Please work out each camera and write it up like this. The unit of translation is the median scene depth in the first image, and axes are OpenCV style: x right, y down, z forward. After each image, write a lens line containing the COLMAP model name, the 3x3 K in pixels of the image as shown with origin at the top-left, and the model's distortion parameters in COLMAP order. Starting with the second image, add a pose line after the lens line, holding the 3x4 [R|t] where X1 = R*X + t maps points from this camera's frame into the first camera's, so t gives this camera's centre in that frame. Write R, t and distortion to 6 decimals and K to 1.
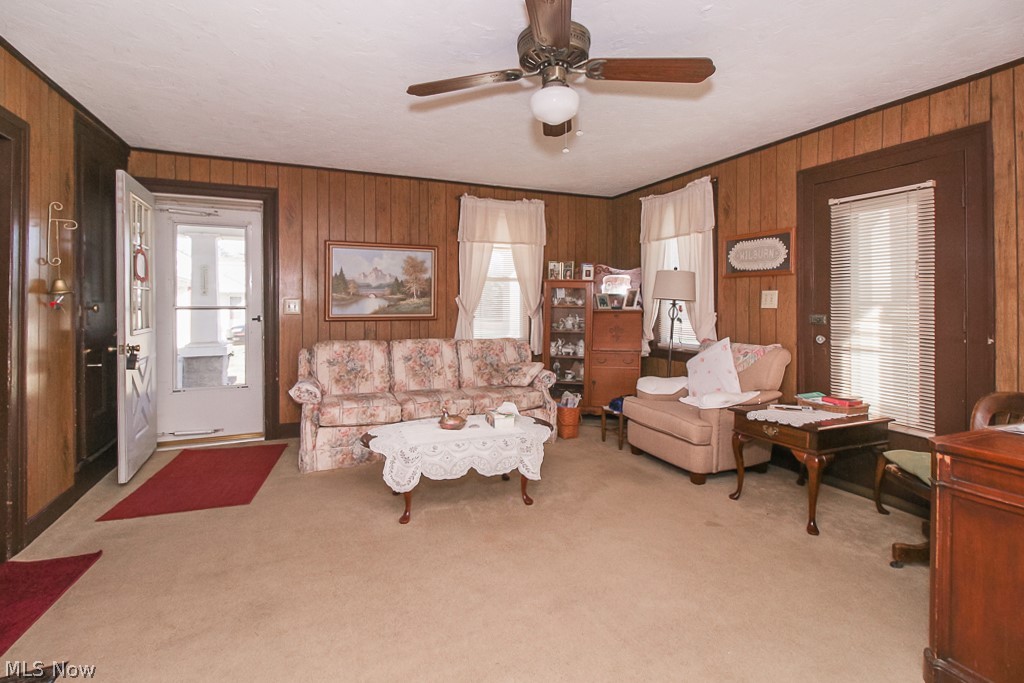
lens RADIAL K [[480.2, 0, 510.4], [0, 480.2, 303.9], [0, 0, 1]] dist [0.017733, 0.000104]
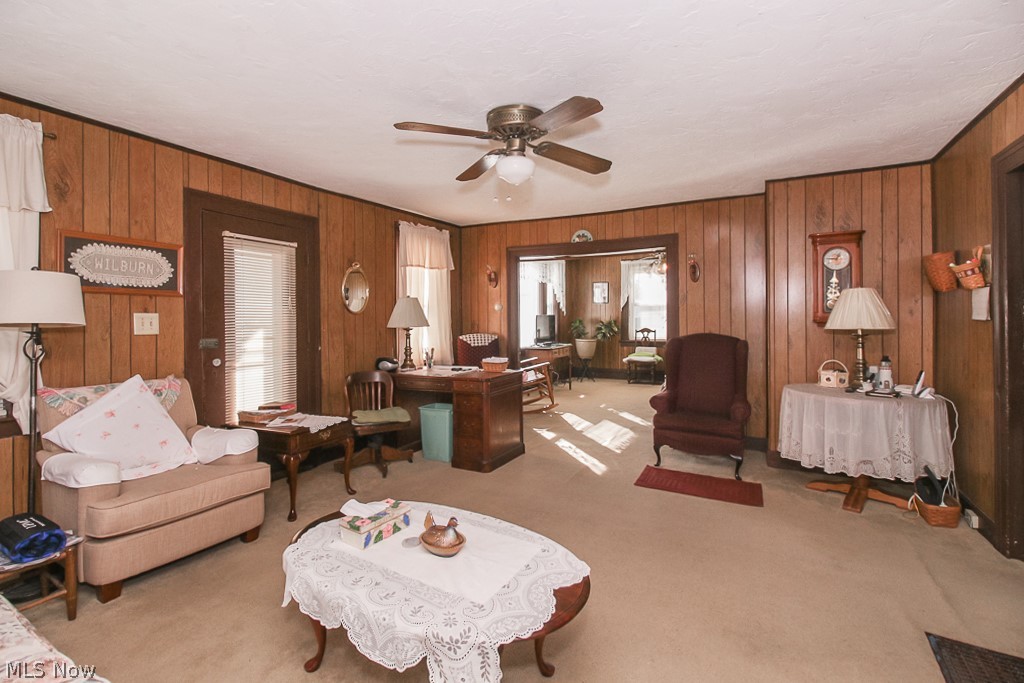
lens RADIAL K [[467.2, 0, 519.3], [0, 467.2, 323.4], [0, 0, 1]] dist [0.016493, -0.016509]
pose [[-0.628784, -0.004268, 0.777568, -0.525887], [0.003367, 0.999961, 0.008211, -0.015625], [-0.777573, 0.007781, -0.628745, 1.081799]]
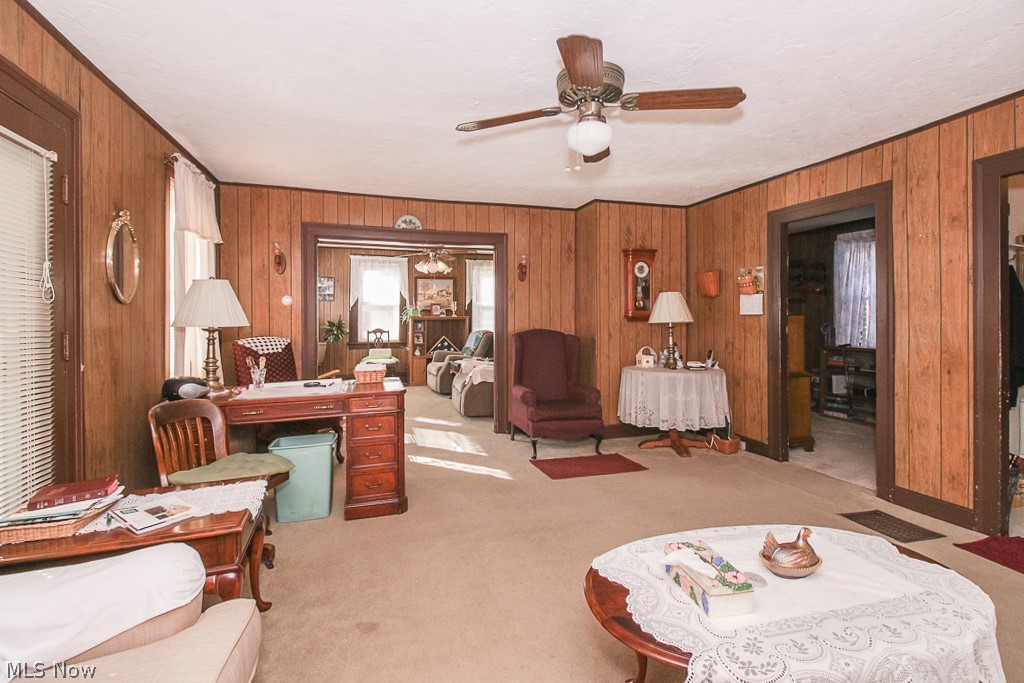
lens RADIAL K [[467.2, 0, 519.3], [0, 467.2, 323.4], [0, 0, 1]] dist [0.016493, -0.016509]
pose [[-0.994371, 0.006982, 0.105723, 0.087800], [0.007584, 0.999957, 0.005294, -0.000359], [-0.105681, 0.006066, -0.994382, 1.274900]]
